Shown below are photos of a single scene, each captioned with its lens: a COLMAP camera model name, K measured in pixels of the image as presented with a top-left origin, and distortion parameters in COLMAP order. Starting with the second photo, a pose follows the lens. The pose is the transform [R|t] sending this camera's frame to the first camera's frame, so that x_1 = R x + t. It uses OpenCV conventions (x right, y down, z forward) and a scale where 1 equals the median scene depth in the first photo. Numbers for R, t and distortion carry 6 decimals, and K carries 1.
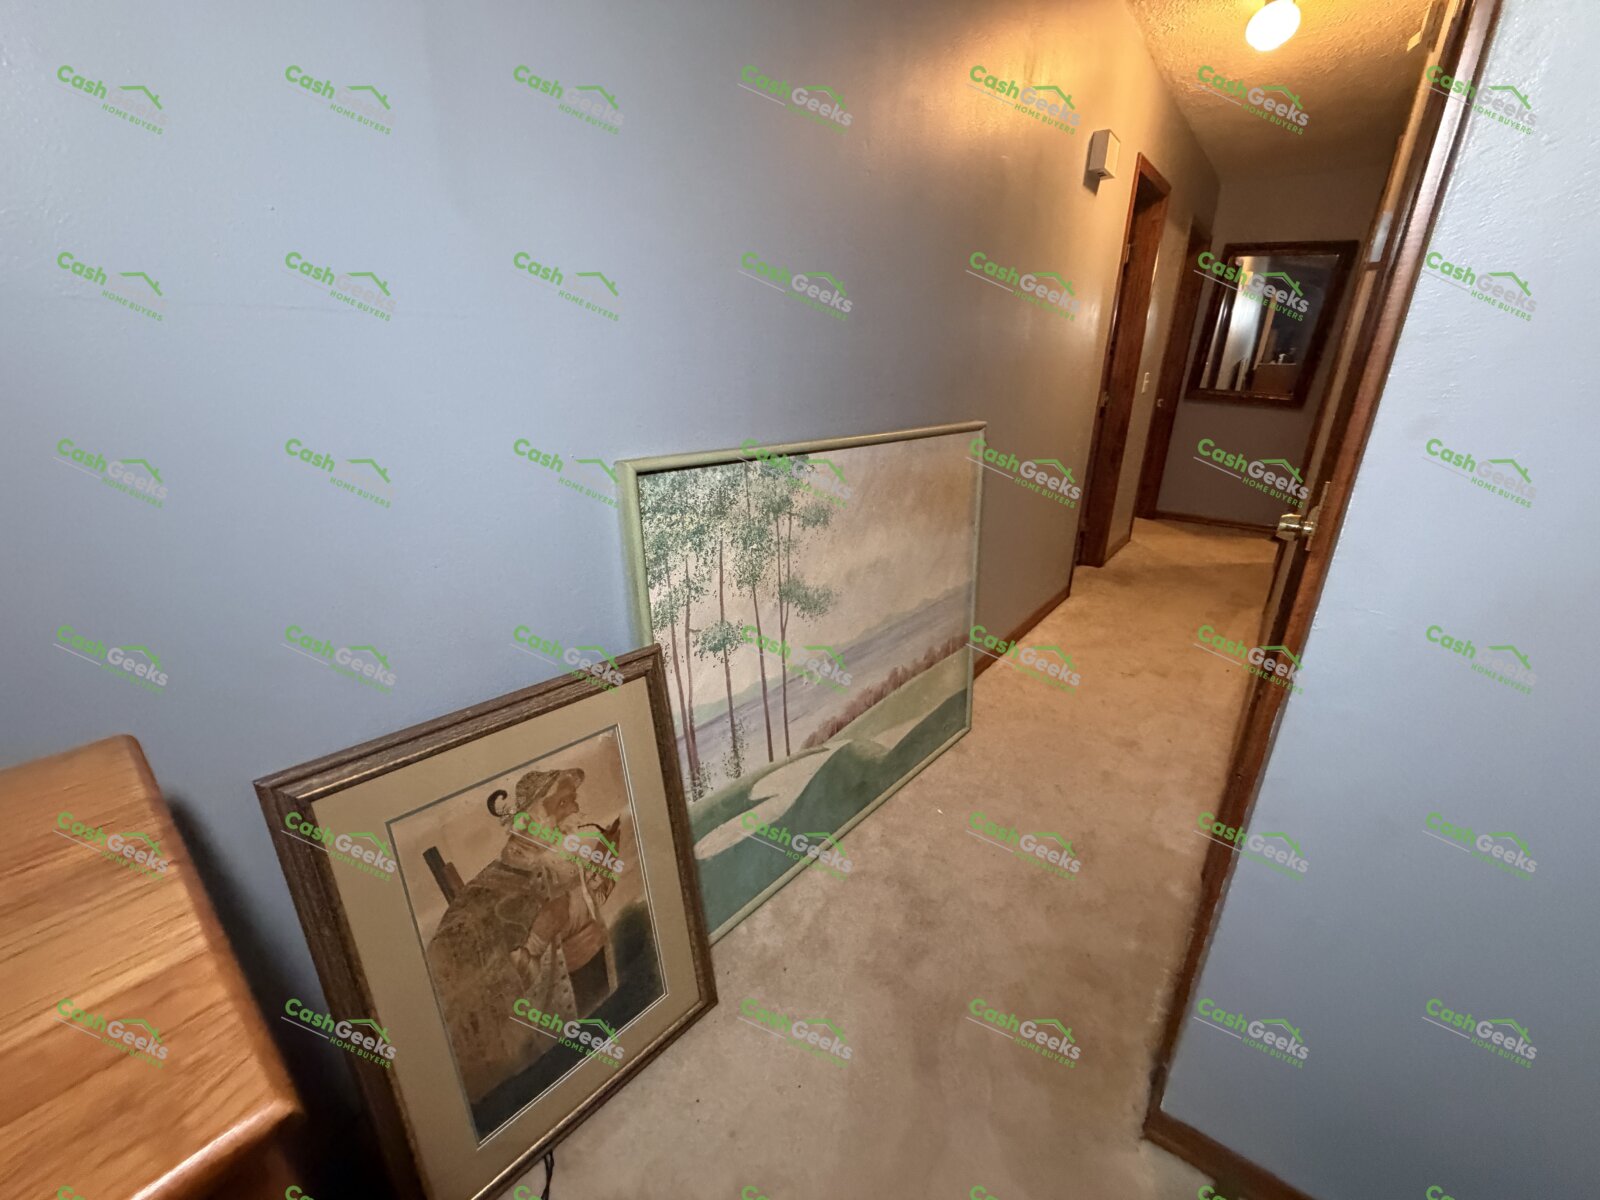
lens RADIAL K [[636.2, 0, 800.0], [0, 636.2, 600.0], [0, 0, 1]] dist [-0.000928, 0.000085]
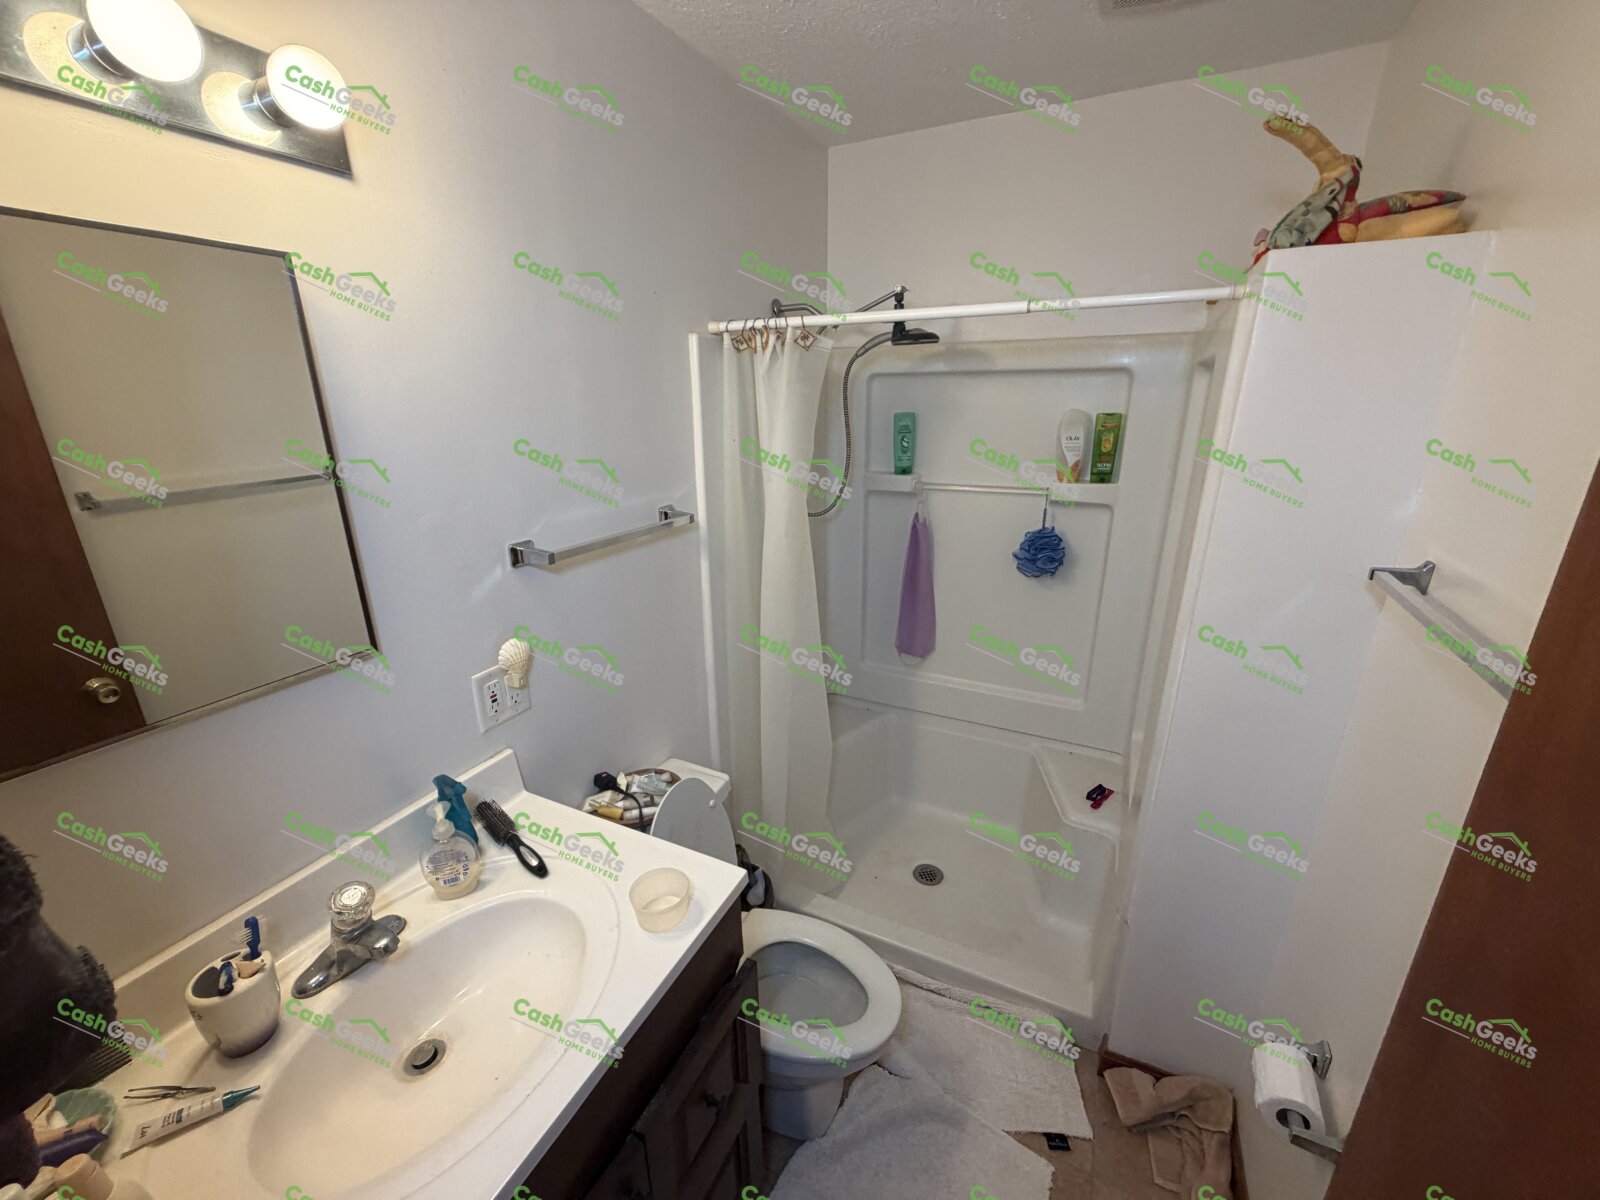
lens RADIAL K [[636.2, 0, 800.0], [0, 636.2, 600.0], [0, 0, 1]] dist [-0.000928, 0.000085]
pose [[1.000000, -0.000142, -0.000286, -1.076234], [0.000142, 1.000000, -0.000017, -0.000042], [0.000286, 0.000017, 1.000000, 0.000140]]
